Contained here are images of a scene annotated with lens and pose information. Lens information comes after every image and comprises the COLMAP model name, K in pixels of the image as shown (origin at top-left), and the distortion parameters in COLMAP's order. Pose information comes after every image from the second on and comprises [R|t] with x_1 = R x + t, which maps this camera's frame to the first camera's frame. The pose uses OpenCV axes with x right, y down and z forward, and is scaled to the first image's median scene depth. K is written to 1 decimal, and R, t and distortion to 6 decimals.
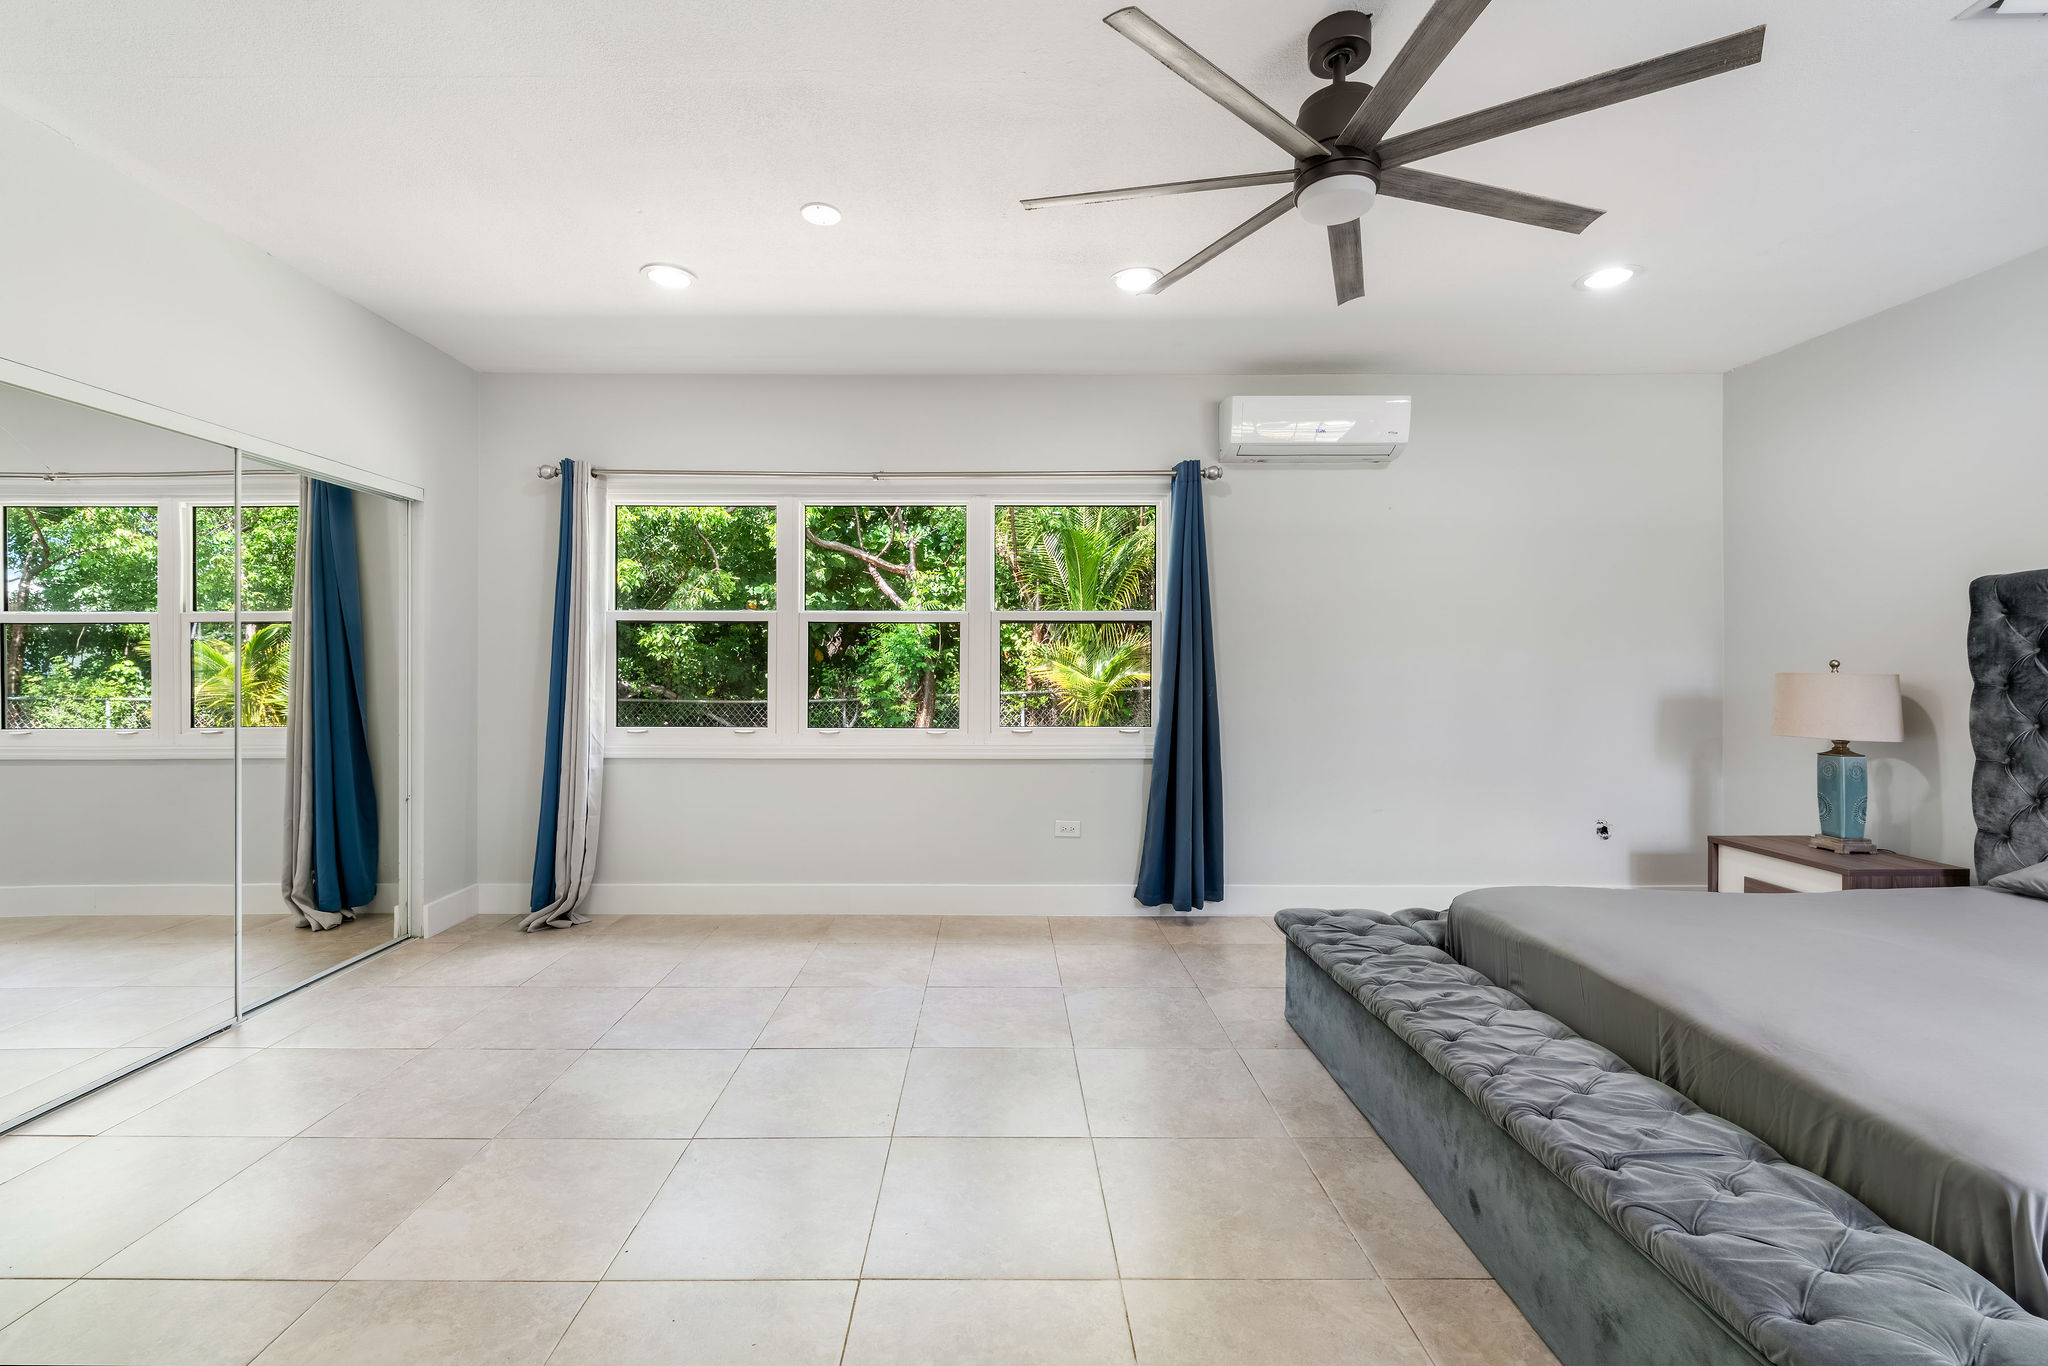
lens RADIAL K [[834.7, 0, 1007.3], [0, 834.7, 674.4], [0, 0, 1]] dist [-0.000414, -0.000781]
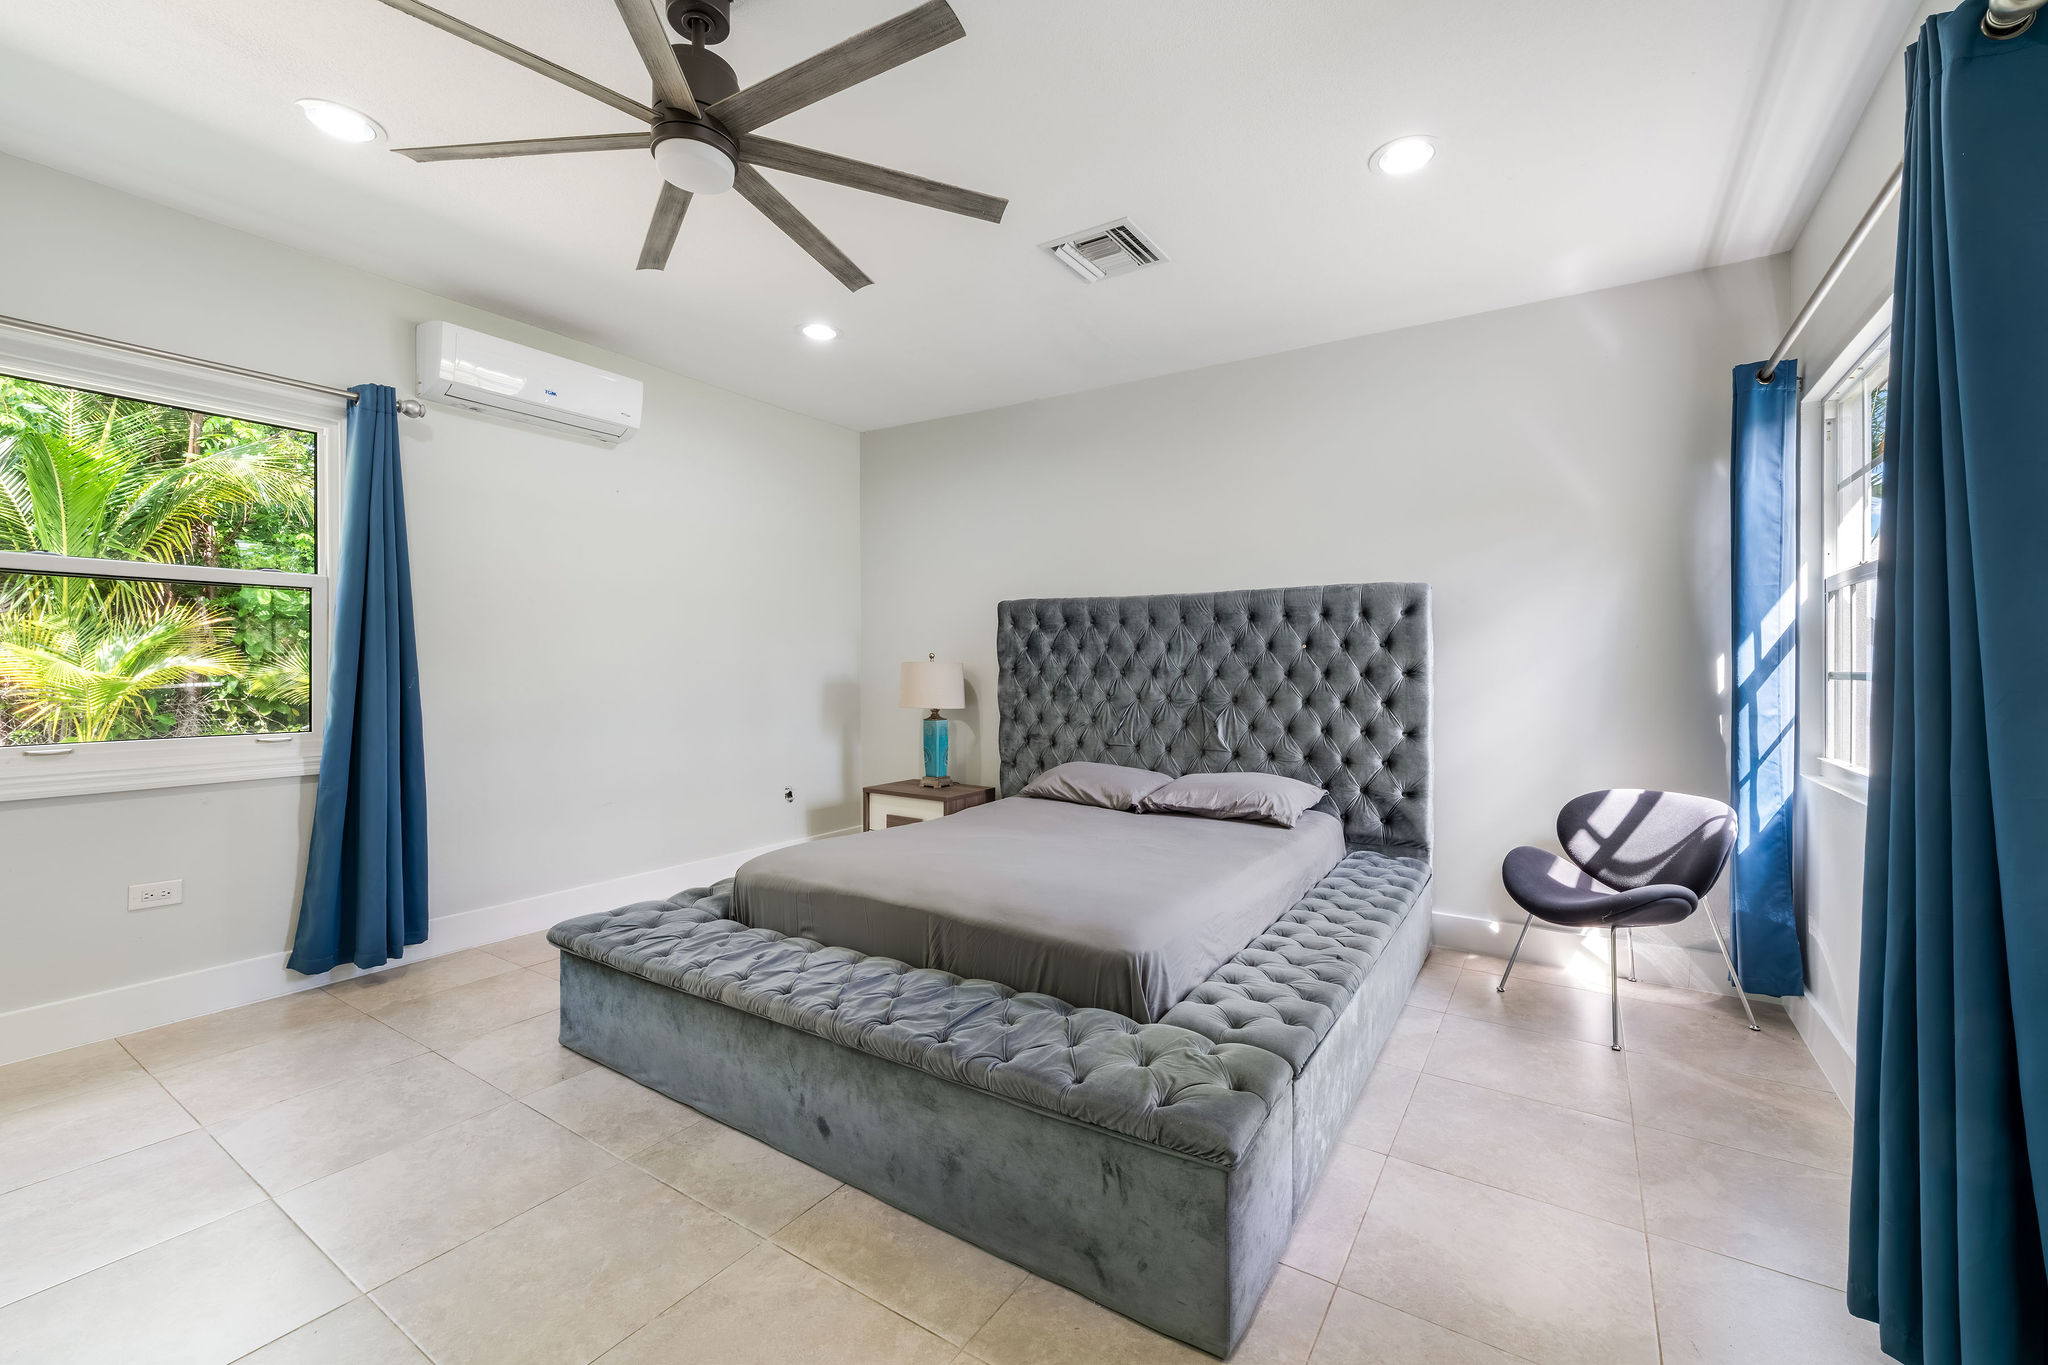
lens RADIAL K [[834.7, 0, 1033.2], [0, 834.7, 669.9], [0, 0, 1]] dist [-0.000414, -0.000781]
pose [[0.552646, -0.003050, 0.833410, -0.128790], [0.000644, 0.999995, 0.003233, 0.009261], [-0.833416, -0.001250, 0.552645, 0.087192]]
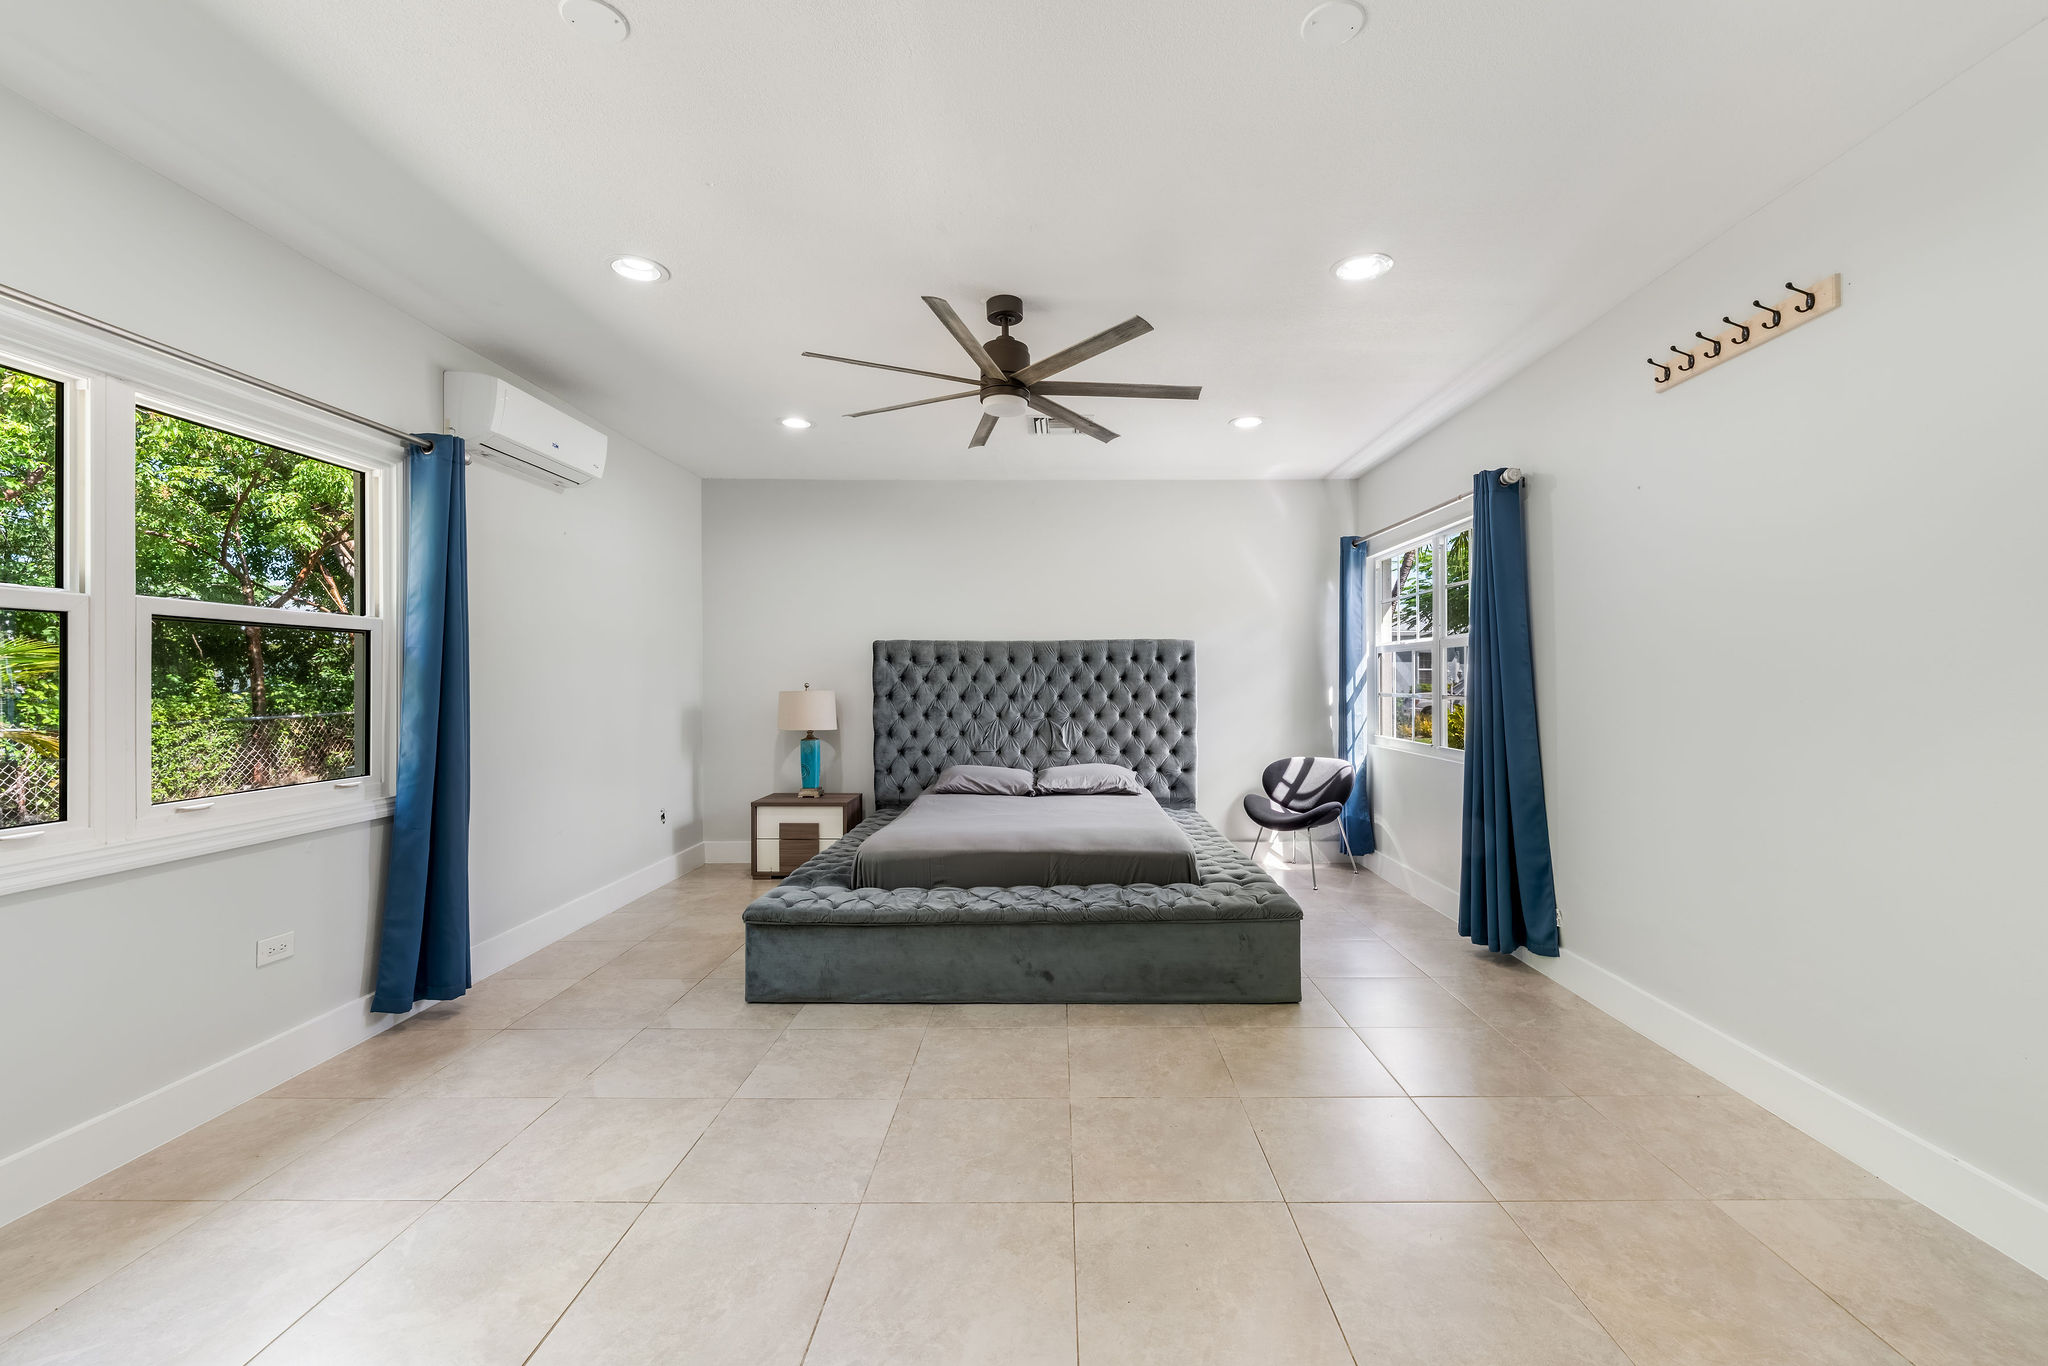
lens RADIAL K [[834.7, 0, 1039.9], [0, 834.7, 685.1], [0, 0, 1]] dist [-0.000414, -0.000781]
pose [[0.034960, -0.006860, 0.999365, -0.780193], [0.009825, 0.999930, 0.006520, -0.021925], [-0.999340, 0.009591, 0.035025, 0.560997]]
